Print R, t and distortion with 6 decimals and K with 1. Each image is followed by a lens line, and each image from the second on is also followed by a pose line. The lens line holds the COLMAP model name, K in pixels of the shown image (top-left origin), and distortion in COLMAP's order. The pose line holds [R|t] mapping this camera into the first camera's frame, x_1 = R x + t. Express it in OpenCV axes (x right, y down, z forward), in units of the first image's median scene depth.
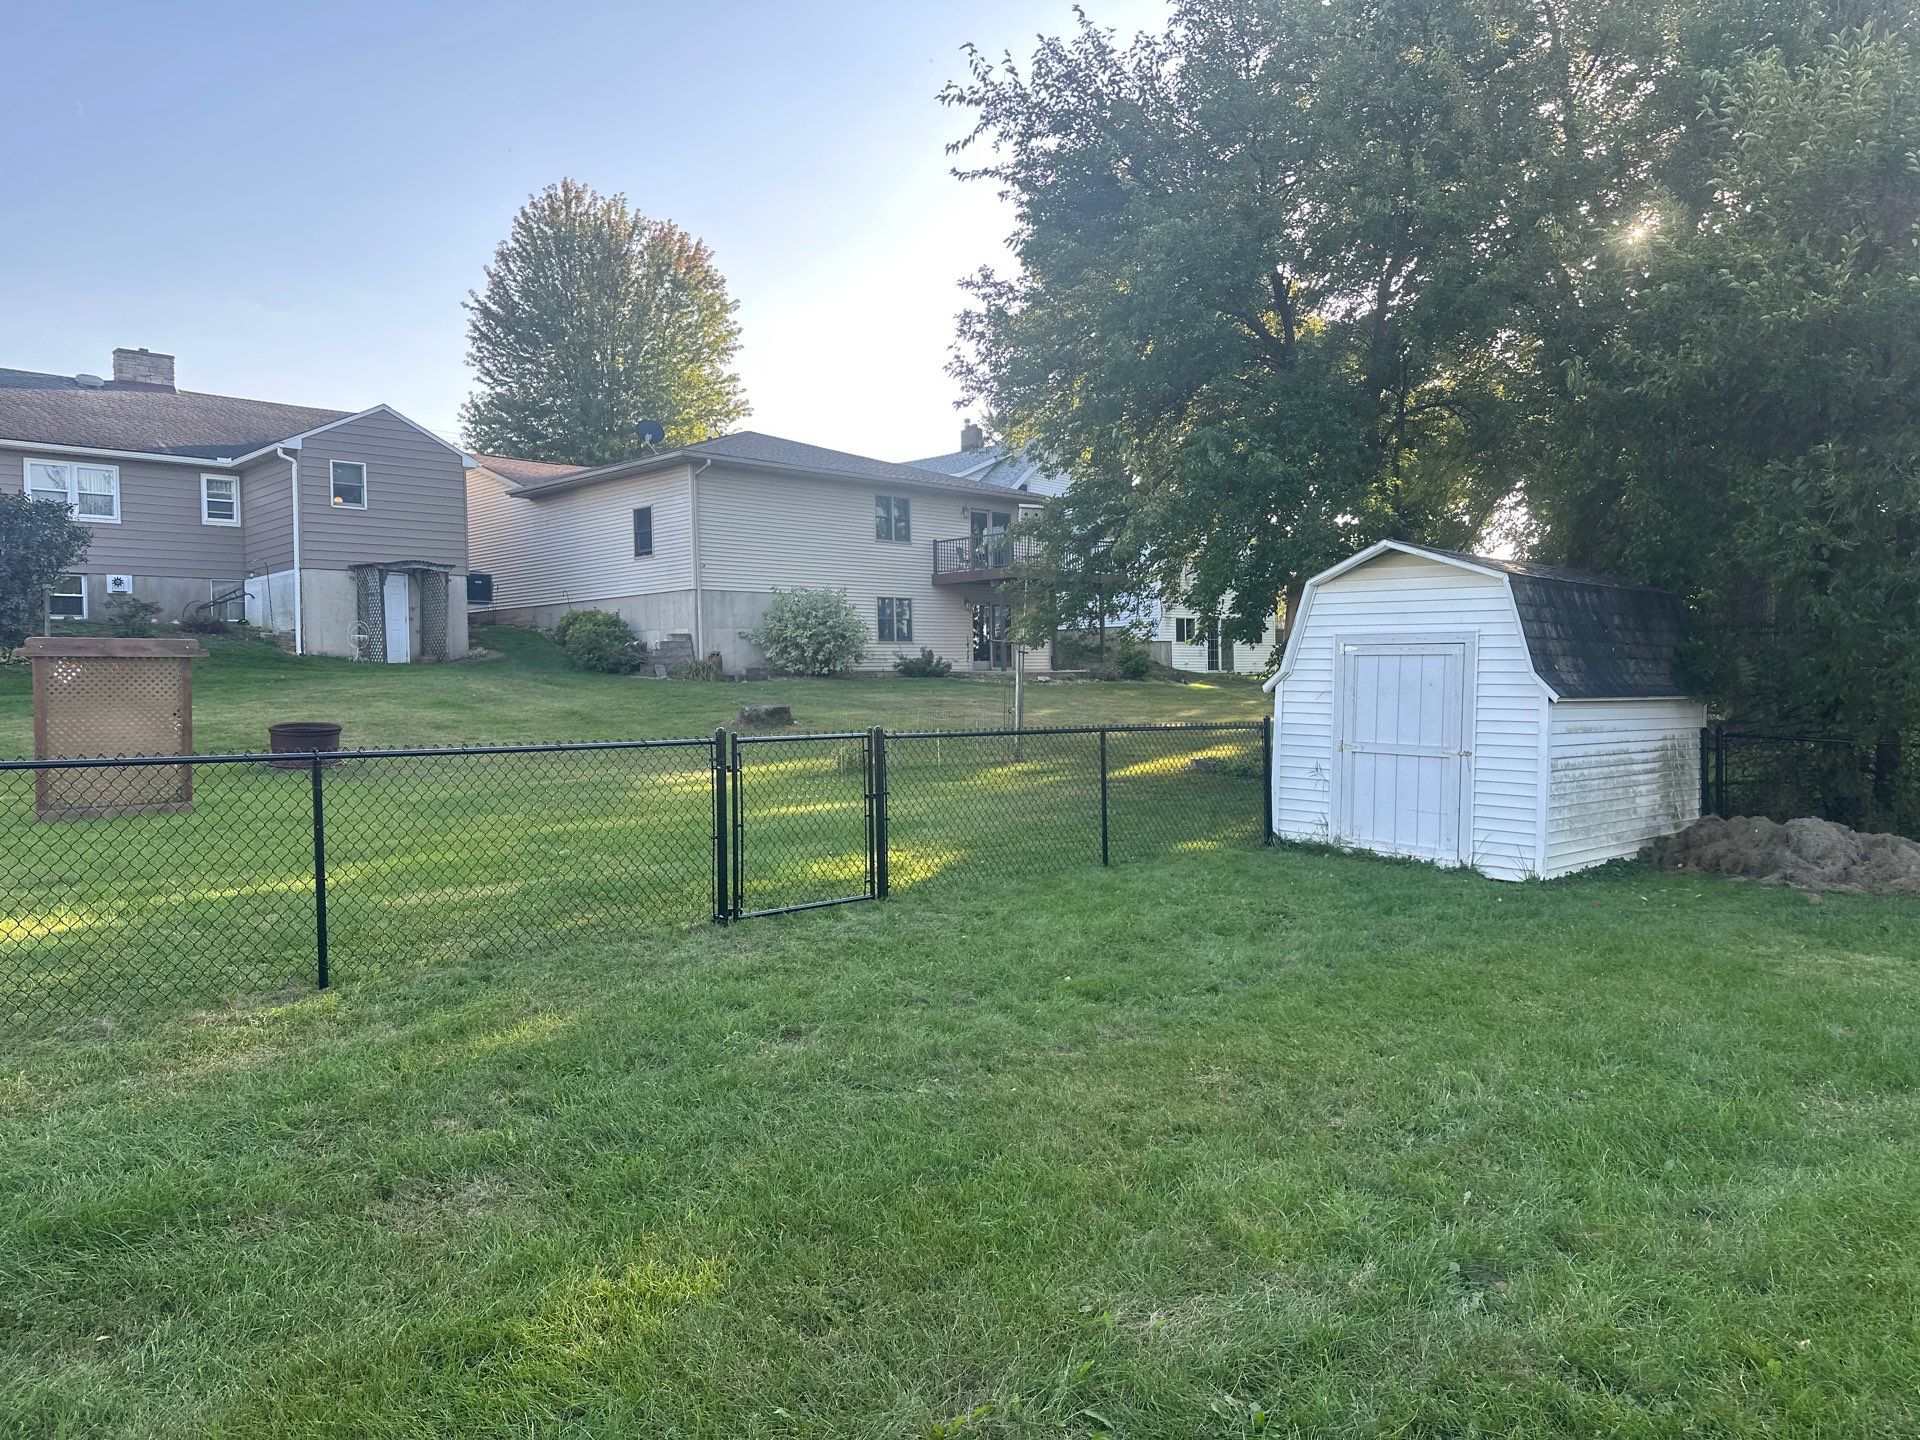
lens RADIAL K [[1313.0, 0, 960.0], [0, 1313.0, 720.0], [0, 0, 1]] dist [0.061936, -0.119221]
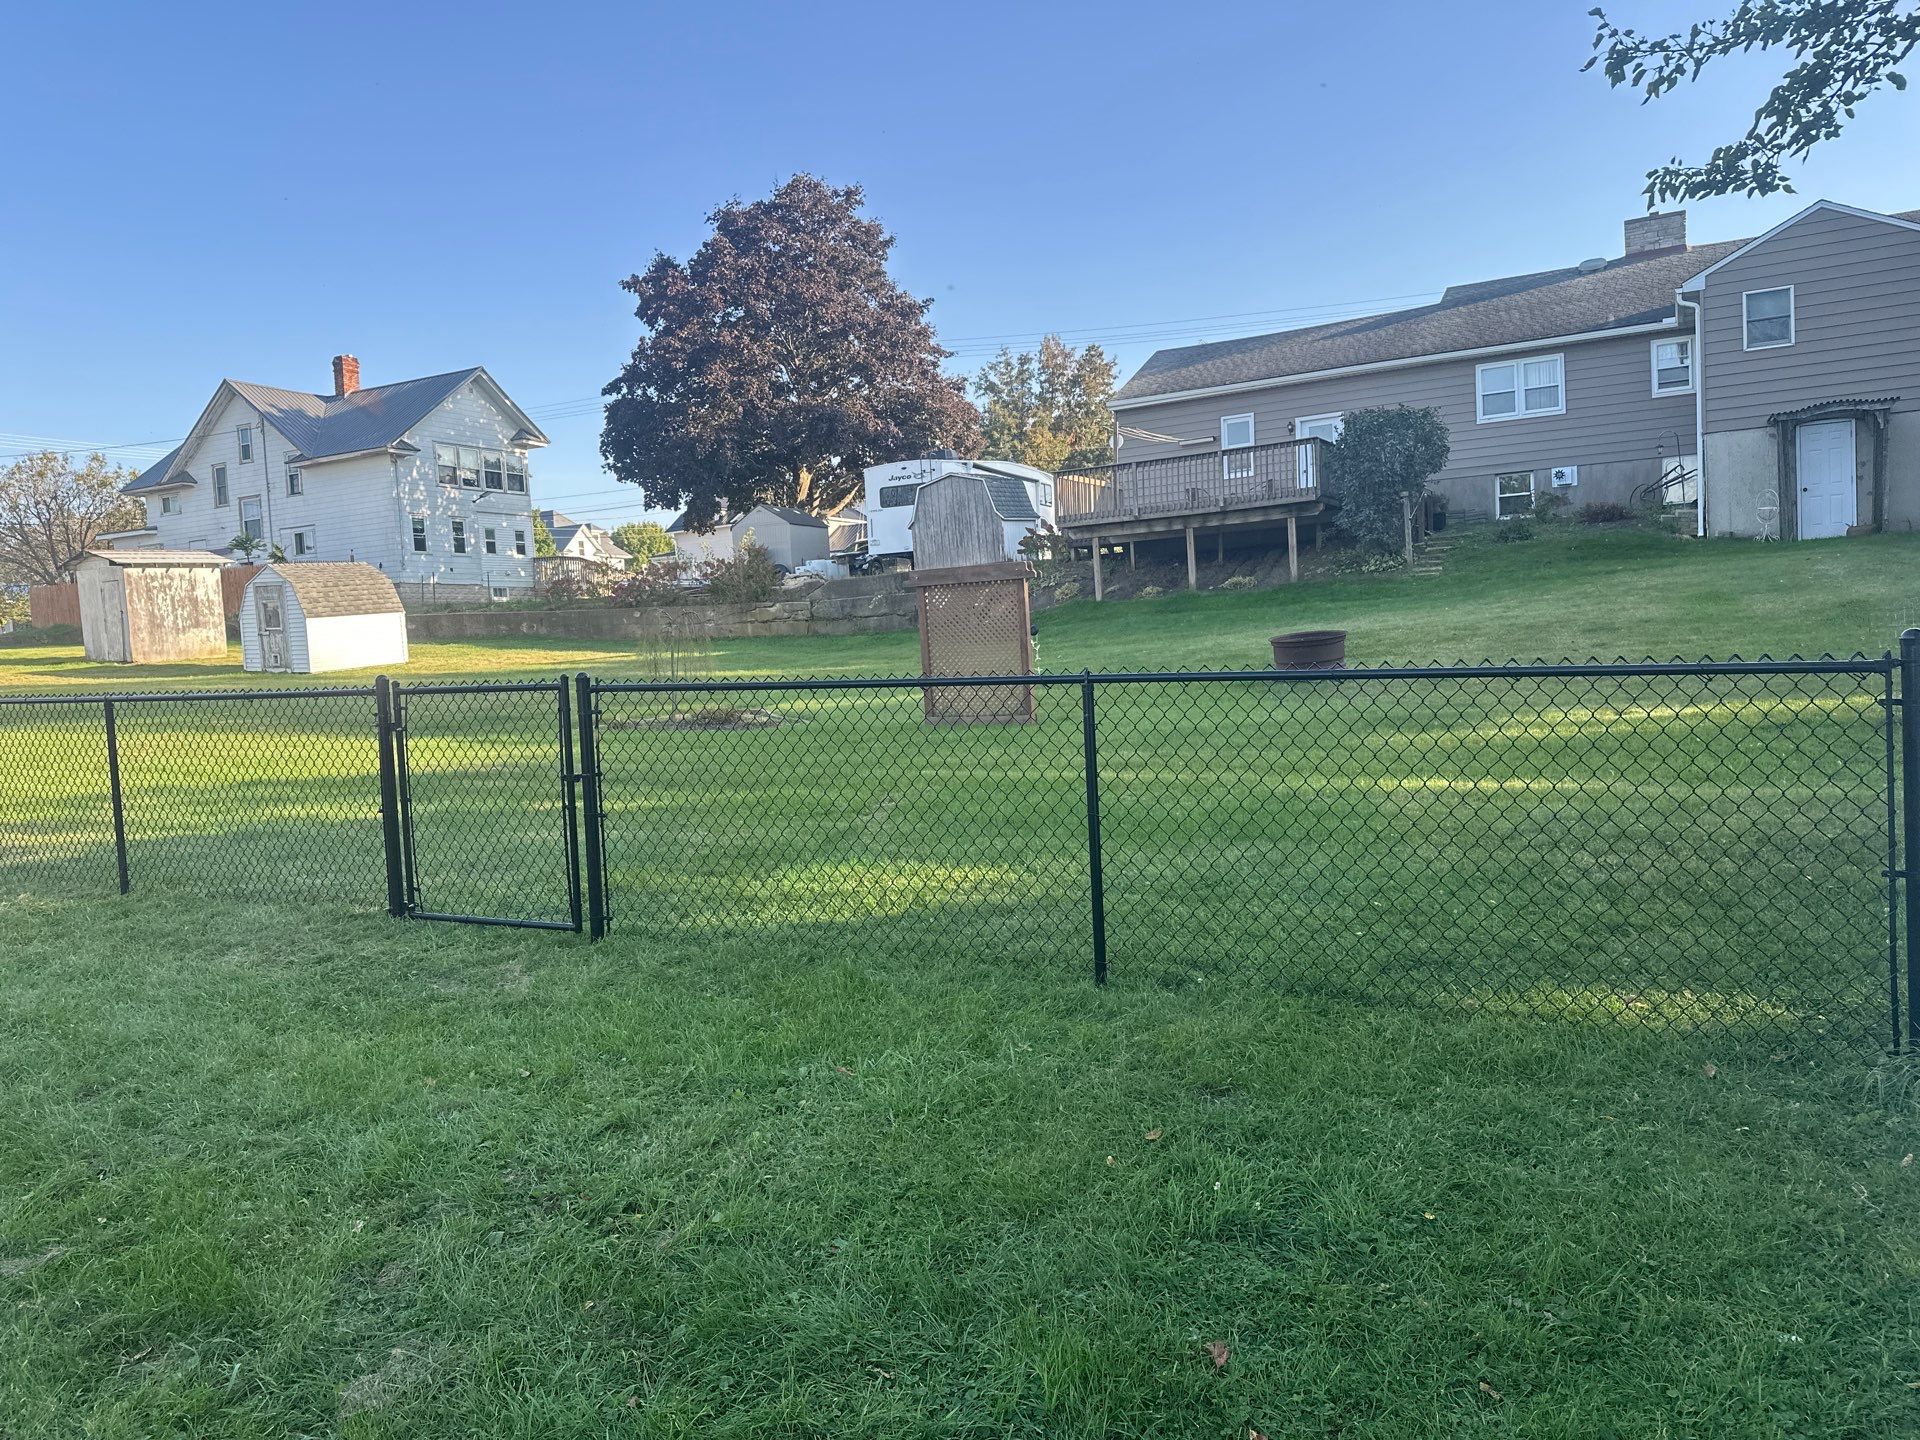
lens RADIAL K [[1316.6, 0, 959.3], [0, 1316.6, 725.4], [0, 0, 1]] dist [0.134690, -0.216248]
pose [[0.260696, 0.061445, -0.963464, 0.179531], [0.024953, 0.997210, 0.070349, -0.001439], [0.965098, -0.042381, 0.258435, 0.269082]]
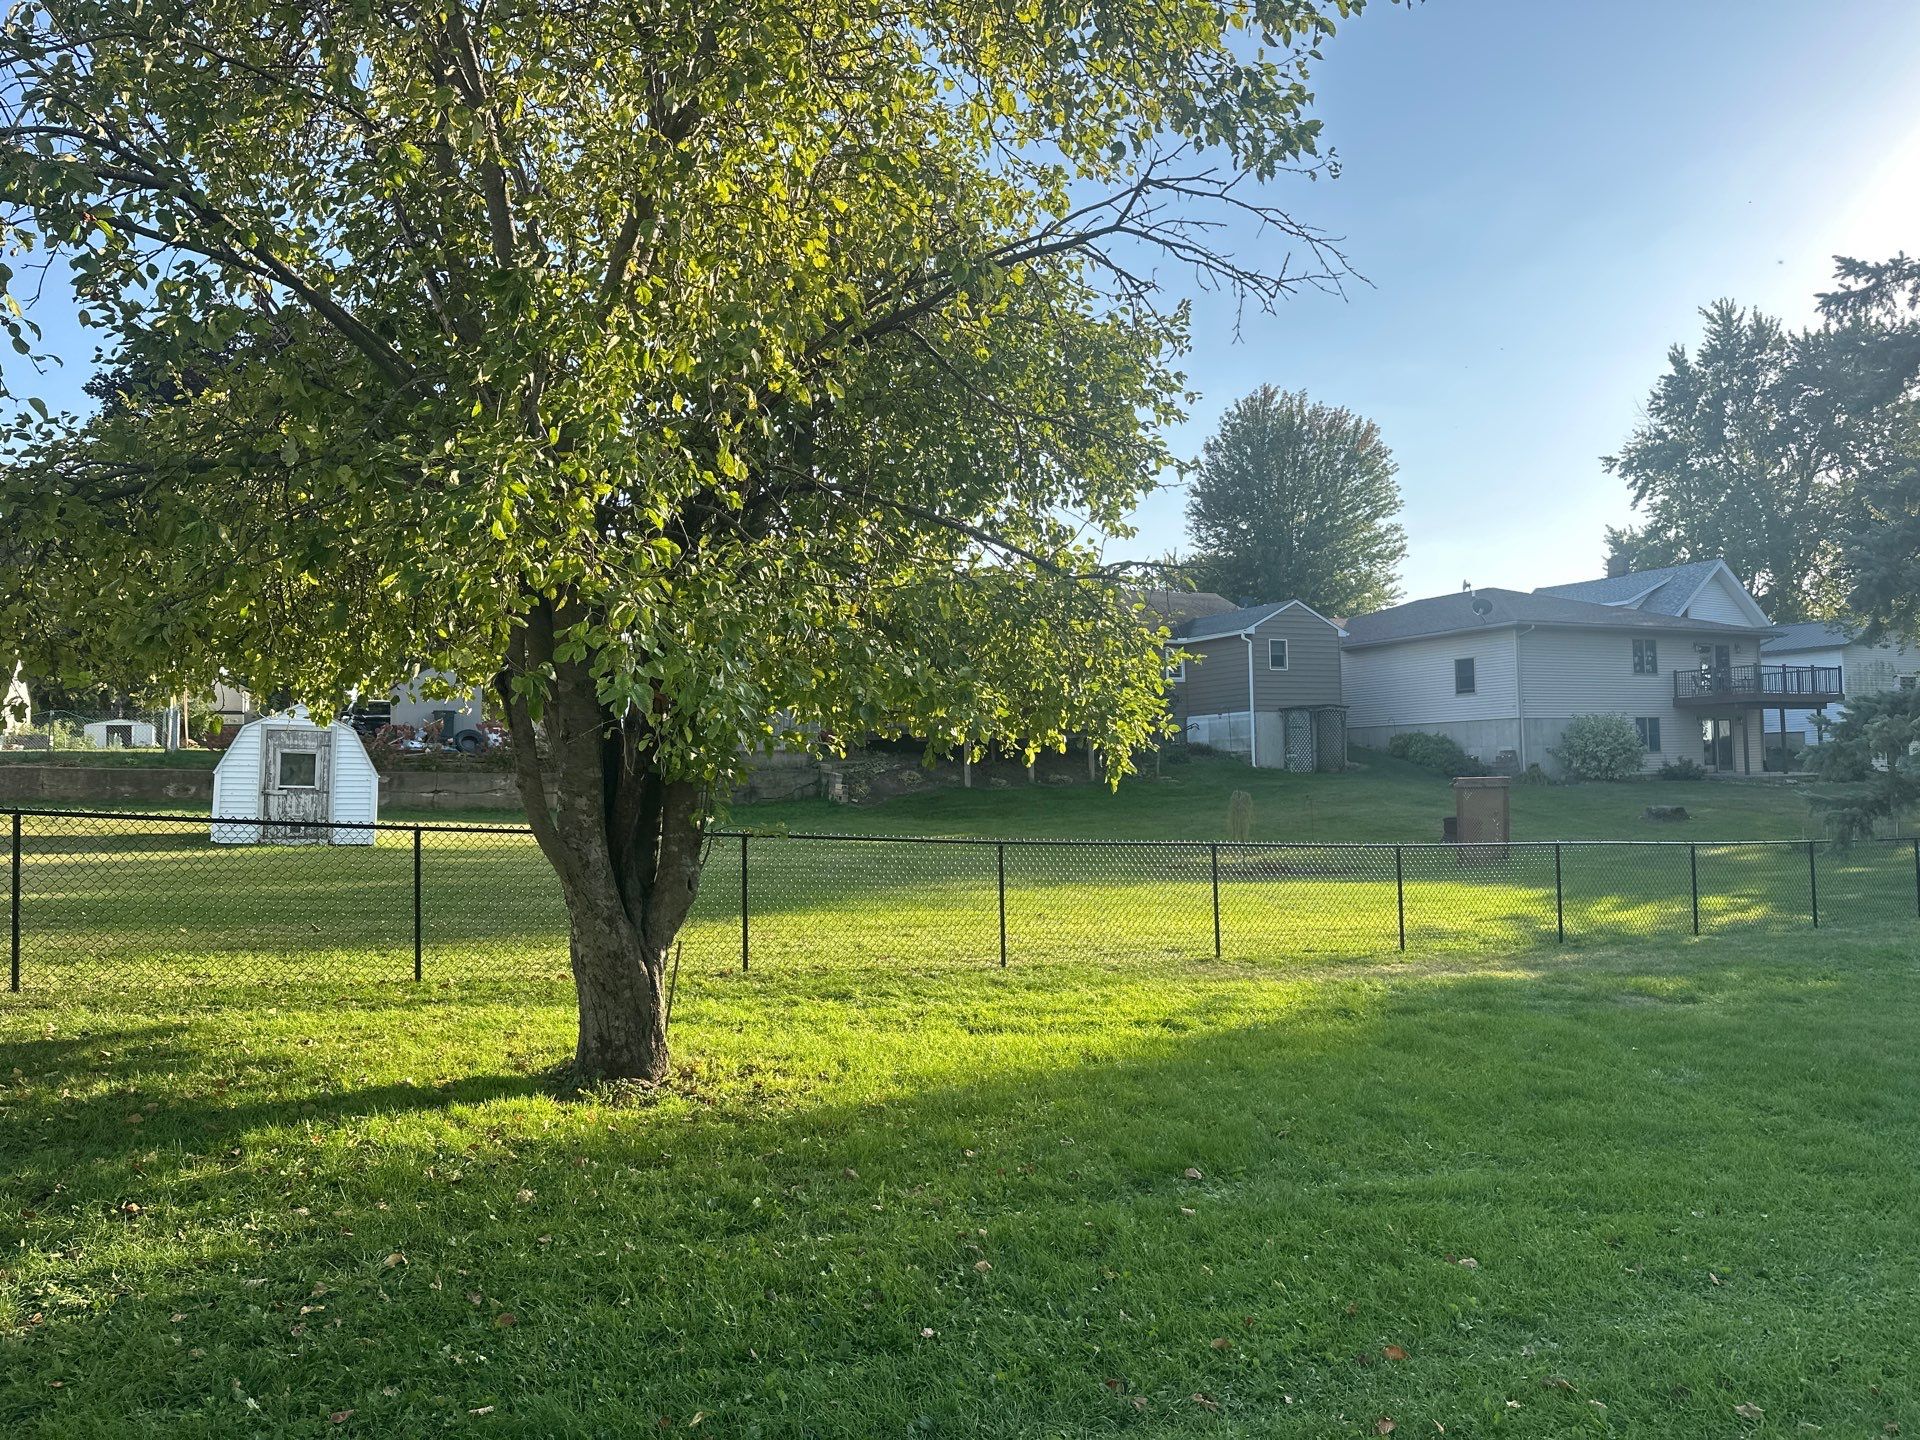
lens RADIAL K [[1319.6, 0, 991.4], [0, 1319.6, 716.3], [0, 0, 1]] dist [-0.003232, -0.013514]
pose [[0.951278, -0.020194, -0.307671, -0.272911], [-0.000963, 0.997654, -0.068457, -0.005108], [0.308332, 0.065418, 0.949027, -0.443725]]
